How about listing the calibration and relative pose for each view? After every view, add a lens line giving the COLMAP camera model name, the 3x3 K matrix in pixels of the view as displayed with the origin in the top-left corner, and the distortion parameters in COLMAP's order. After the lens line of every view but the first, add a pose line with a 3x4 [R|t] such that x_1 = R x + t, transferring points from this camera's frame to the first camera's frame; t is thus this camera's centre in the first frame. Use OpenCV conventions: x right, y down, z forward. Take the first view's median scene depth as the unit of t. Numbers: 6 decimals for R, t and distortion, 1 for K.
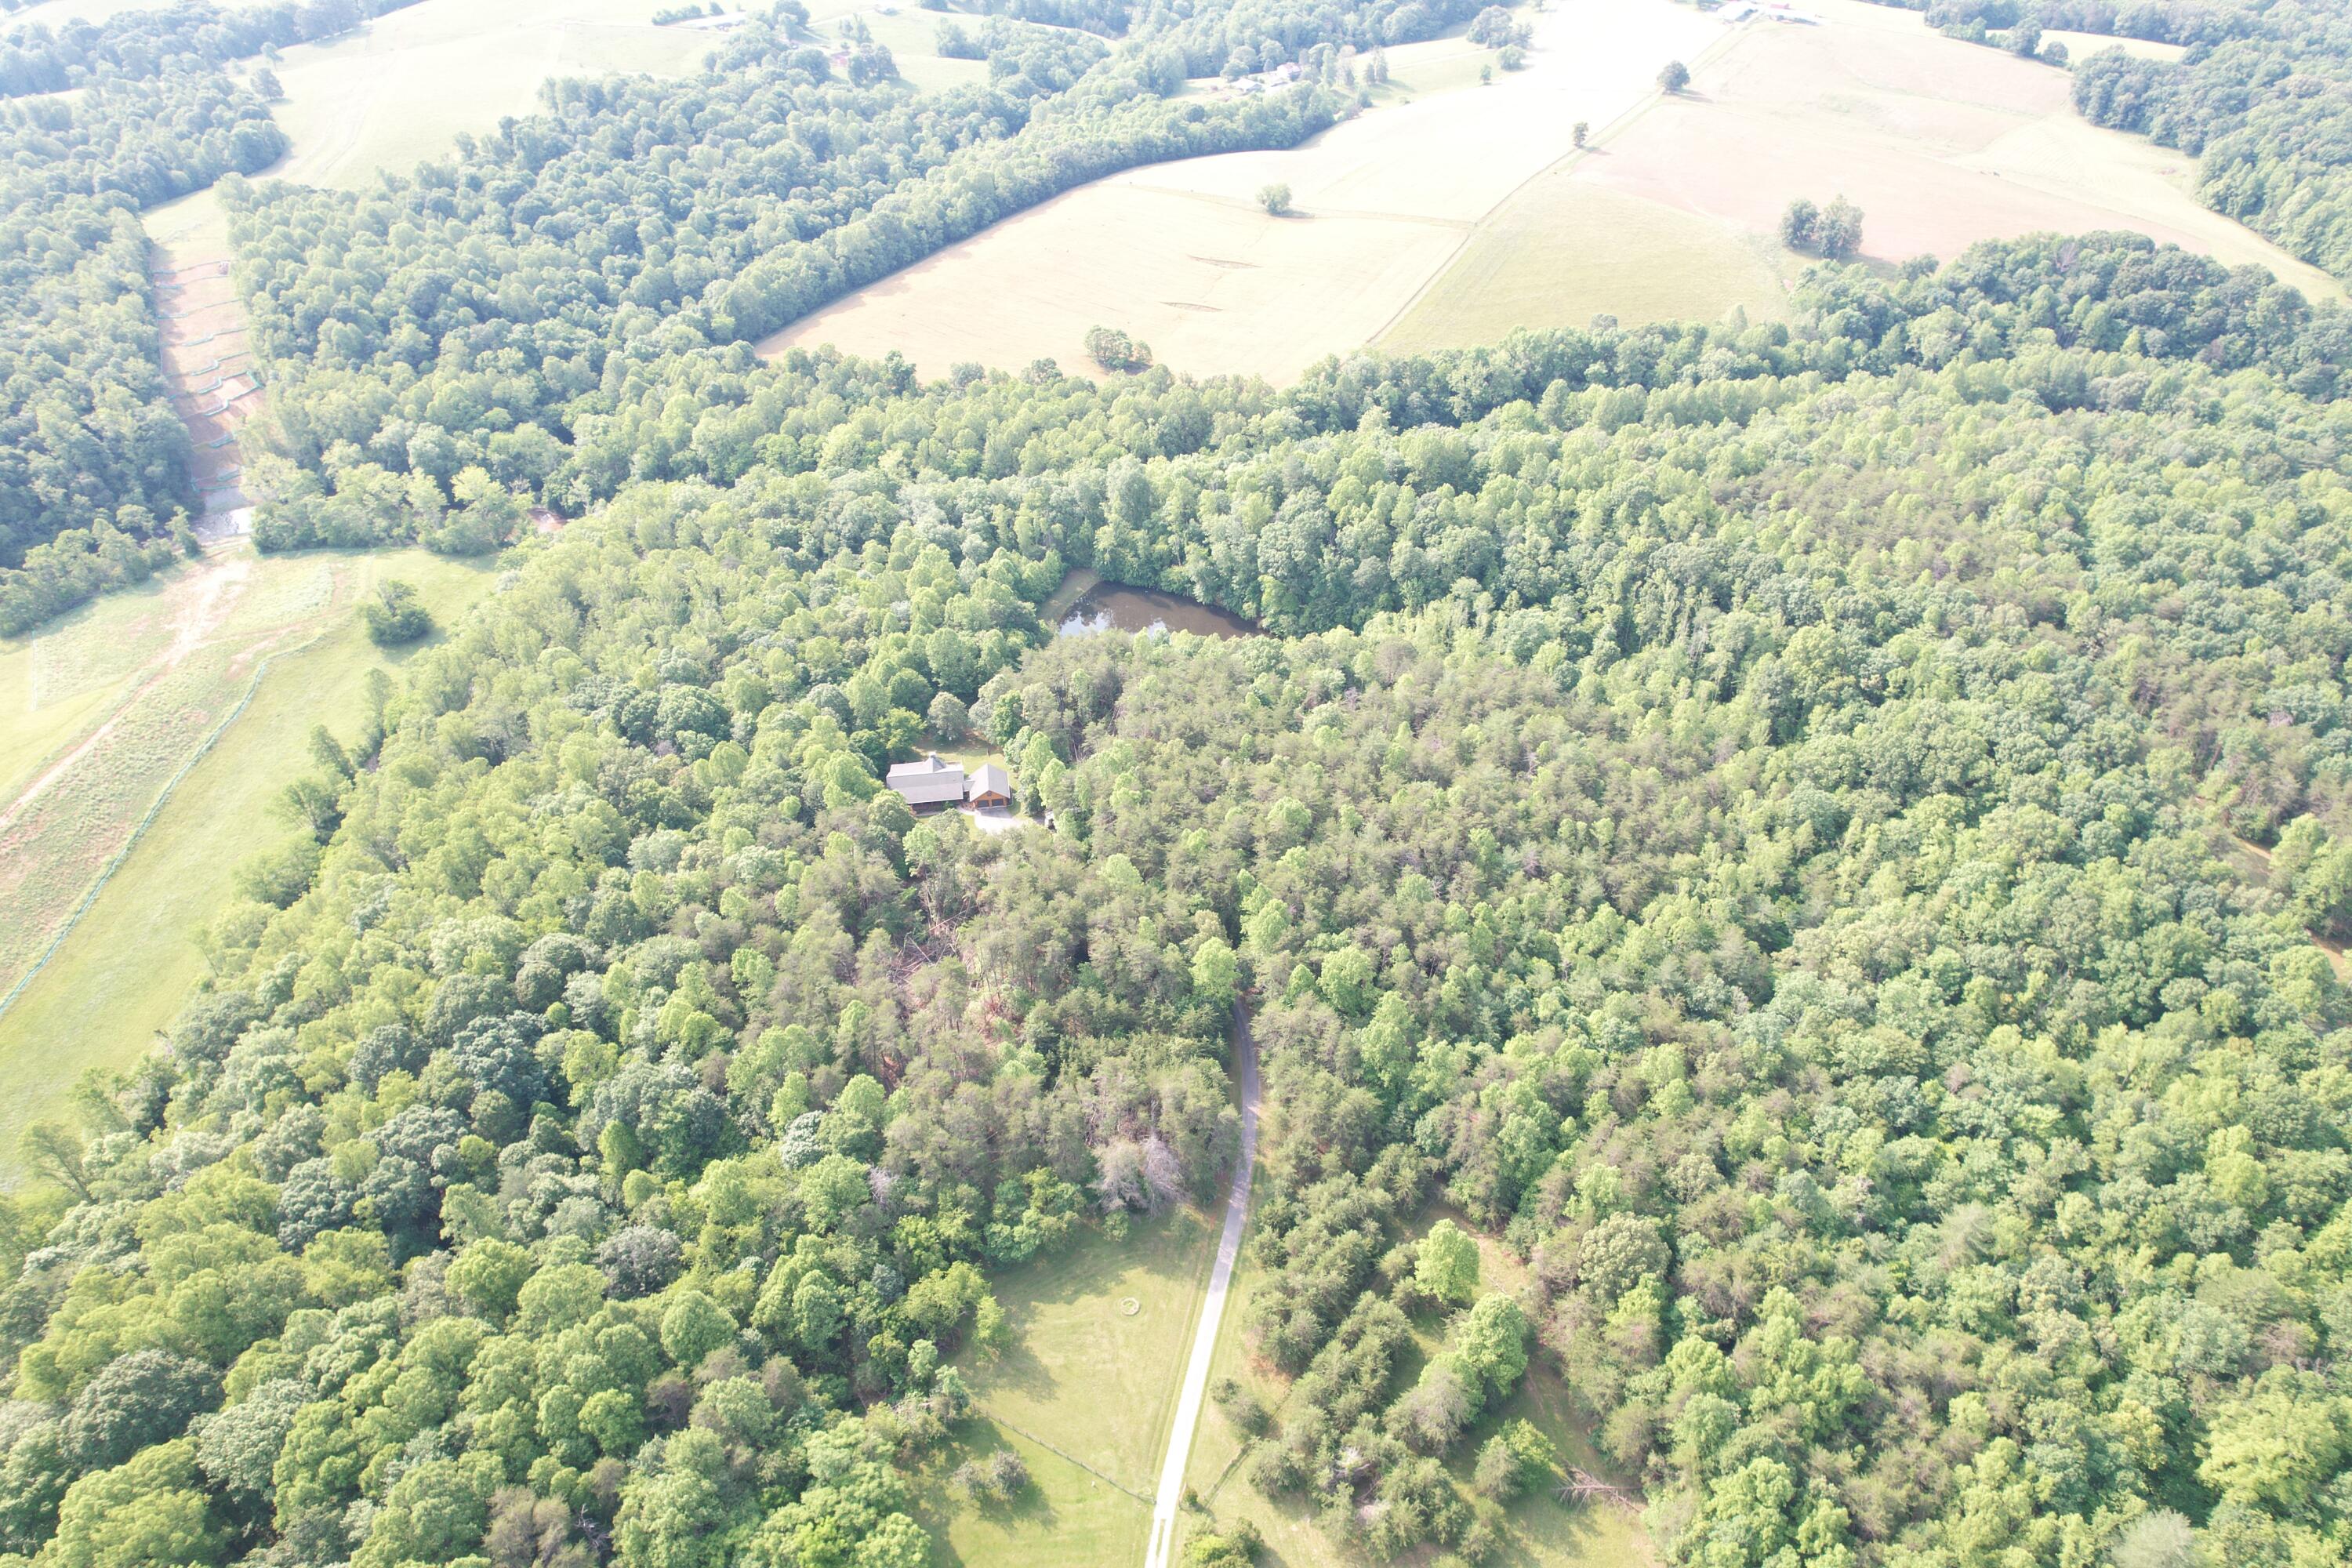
lens RADIAL K [[1510.4, 0, 1188.6], [0, 1510.4, 800.0], [0, 0, 1]] dist [-0.080218, 0.070789]
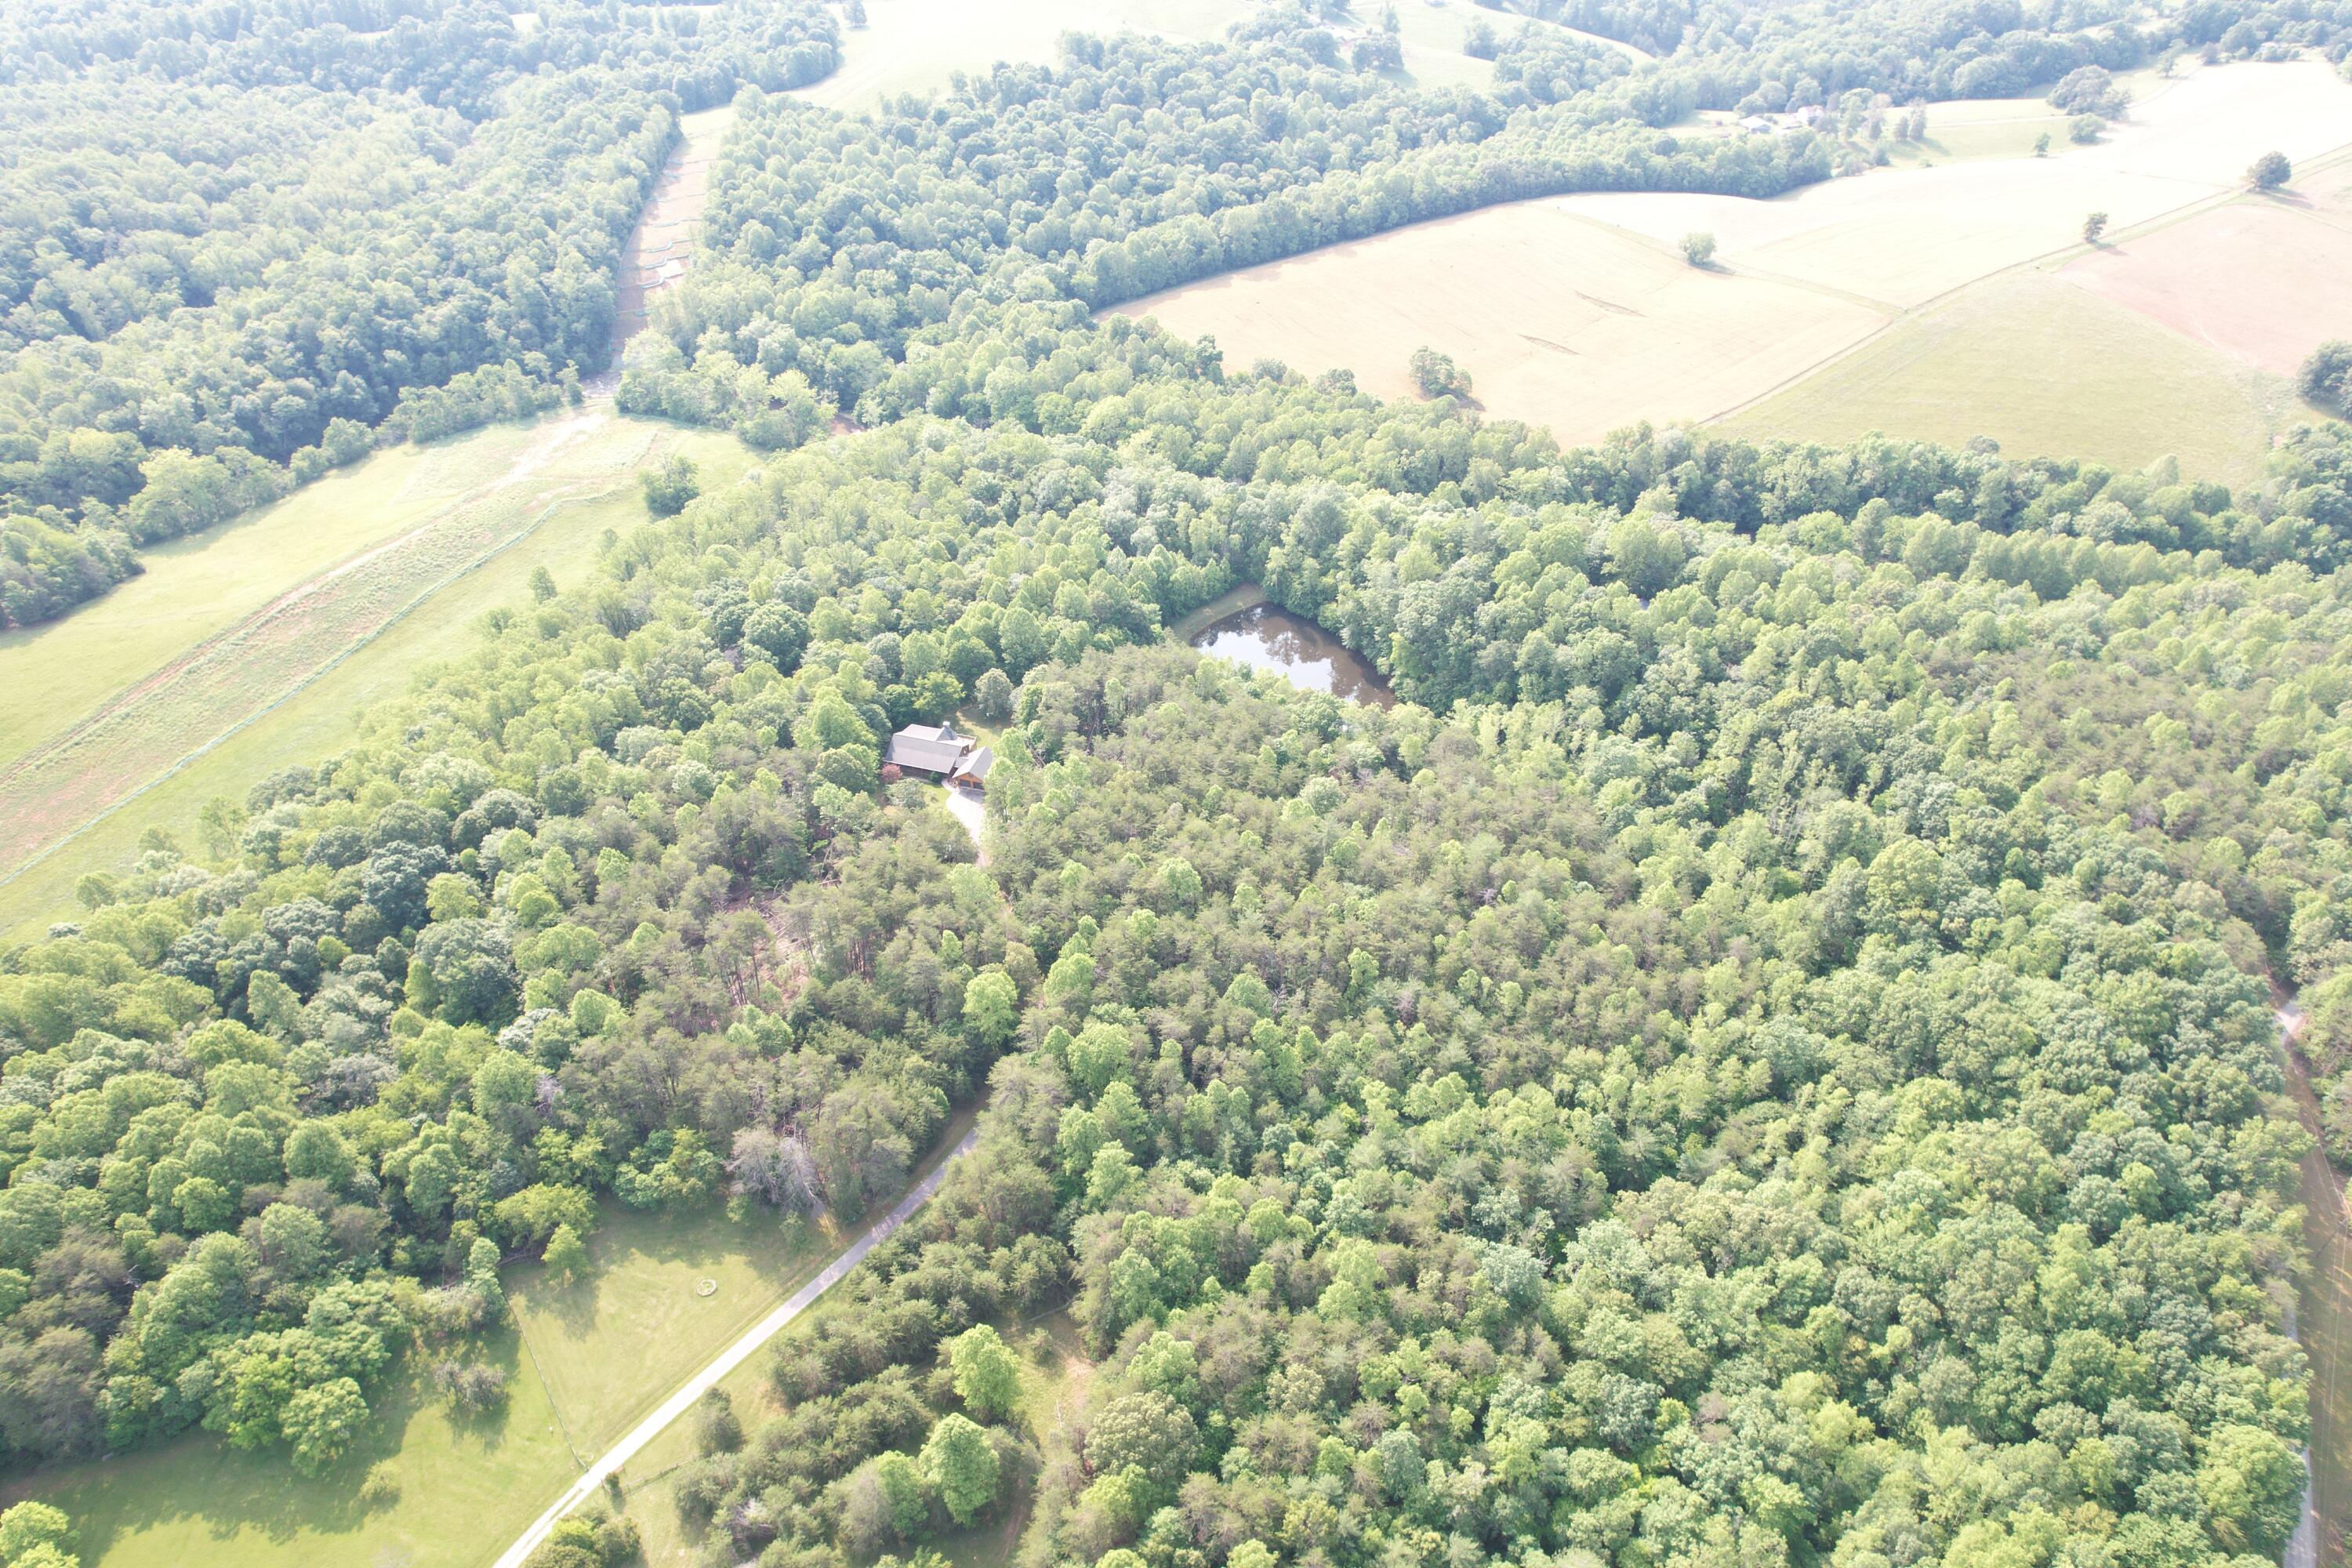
lens RADIAL K [[1510.4, 0, 1188.6], [0, 1510.4, 800.0], [0, 0, 1]] dist [-0.080218, 0.070789]
pose [[0.909770, 0.266565, -0.318215, 0.251186], [-0.264578, 0.963051, 0.050315, -0.059723], [0.319870, 0.038417, 0.946682, 0.069852]]
